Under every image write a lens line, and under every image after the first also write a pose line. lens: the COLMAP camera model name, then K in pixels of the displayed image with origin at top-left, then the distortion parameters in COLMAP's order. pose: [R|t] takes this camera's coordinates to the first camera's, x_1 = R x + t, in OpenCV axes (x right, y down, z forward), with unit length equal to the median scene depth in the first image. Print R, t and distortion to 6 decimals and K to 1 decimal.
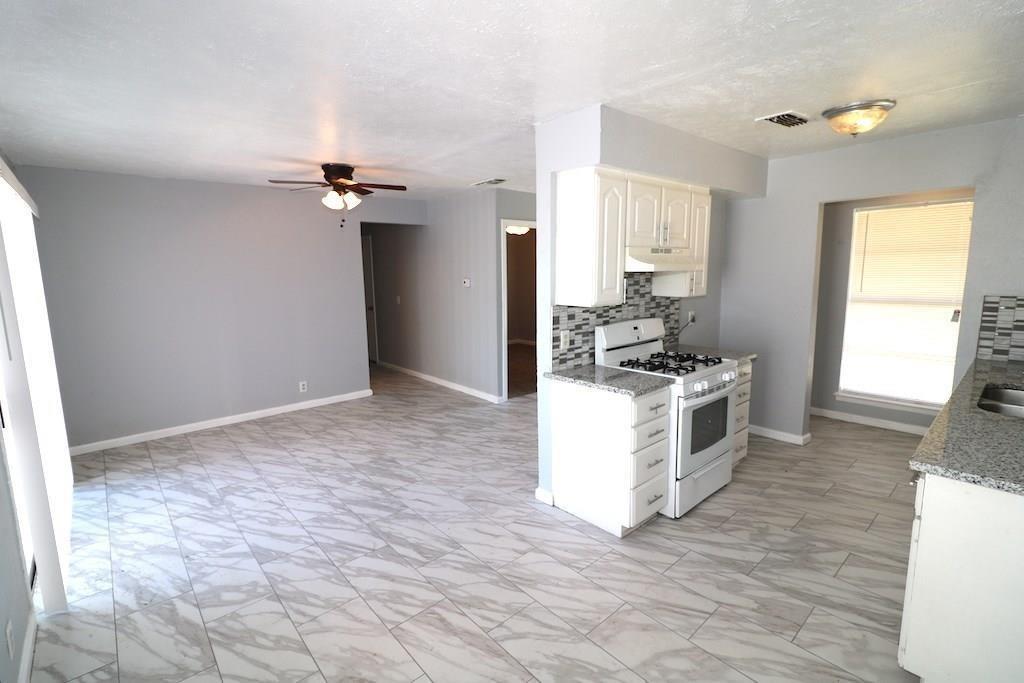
lens RADIAL K [[471.4, 0, 508.9], [0, 471.4, 339.4], [0, 0, 1]] dist [-0.001077, -0.000456]
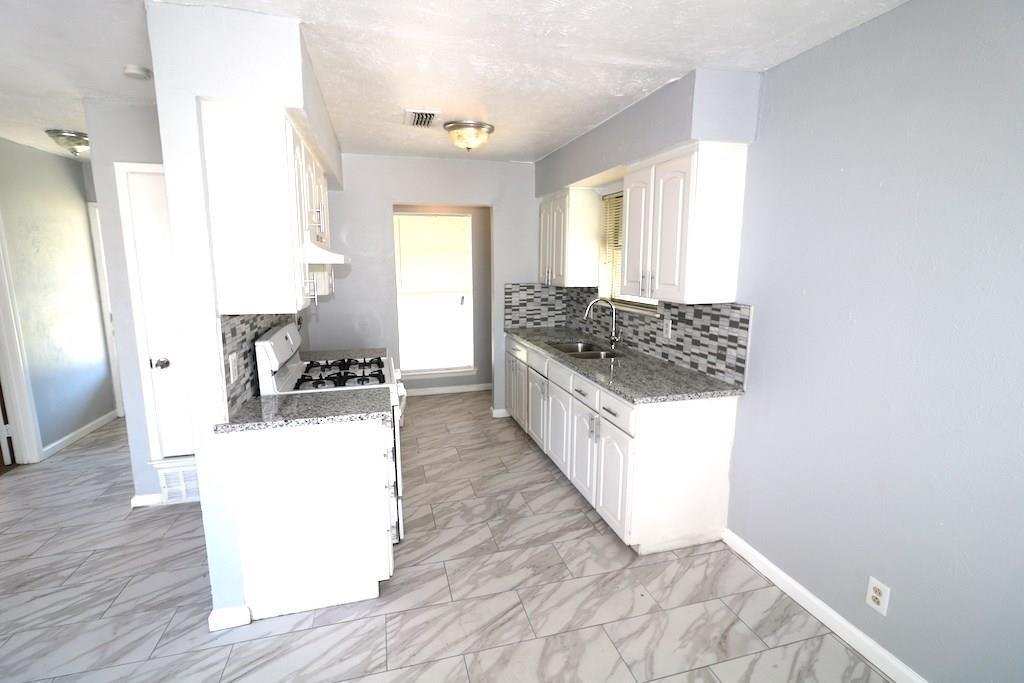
lens RADIAL K [[471.4, 0, 508.9], [0, 471.4, 339.4], [0, 0, 1]] dist [-0.001077, -0.000456]
pose [[0.435784, -0.128917, 0.890771, -0.332620], [0.126482, 0.988640, 0.081203, -0.048929], [-0.891120, 0.077280, 0.447139, 0.426761]]
